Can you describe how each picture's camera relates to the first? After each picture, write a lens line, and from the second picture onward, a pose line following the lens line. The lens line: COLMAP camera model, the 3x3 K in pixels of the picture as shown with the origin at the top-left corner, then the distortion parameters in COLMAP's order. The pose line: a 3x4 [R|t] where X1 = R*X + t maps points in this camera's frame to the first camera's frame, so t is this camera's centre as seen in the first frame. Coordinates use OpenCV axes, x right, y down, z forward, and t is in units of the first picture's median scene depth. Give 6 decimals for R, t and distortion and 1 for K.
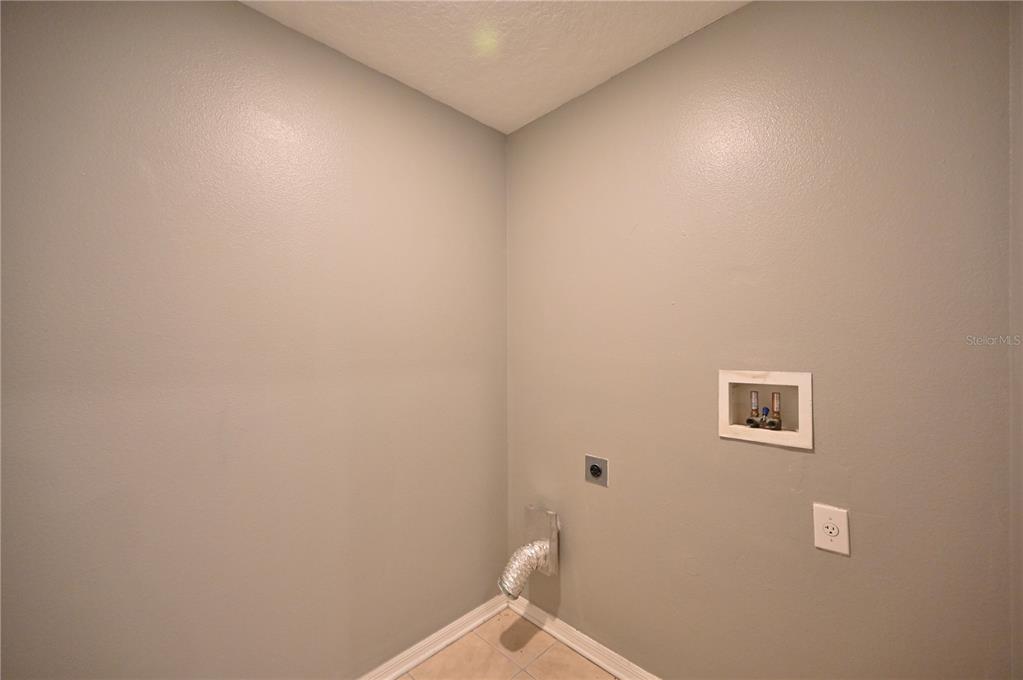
lens RADIAL K [[407.4, 0, 516.9], [0, 407.4, 341.2], [0, 0, 1]] dist [-0.002301, -0.000562]
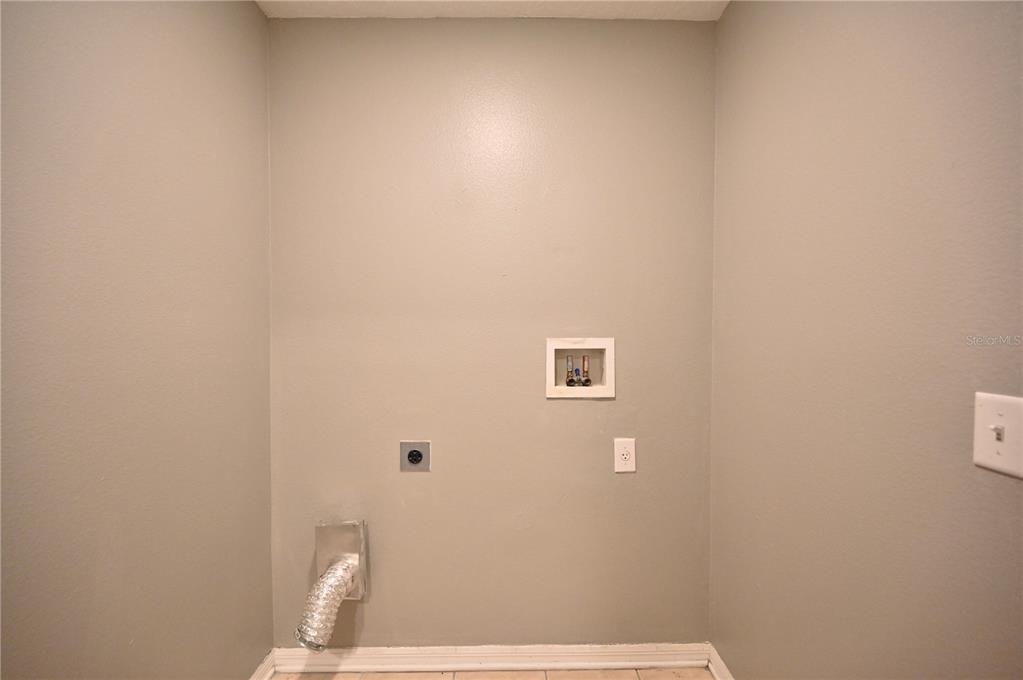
lens RADIAL K [[407.4, 0, 513.1], [0, 407.4, 342.1], [0, 0, 1]] dist [-0.002301, -0.000562]
pose [[0.698382, -0.002332, 0.715721, -0.365405], [-0.011828, 0.999821, 0.014800, 0.067614], [-0.715627, -0.018802, 0.698229, 0.295119]]
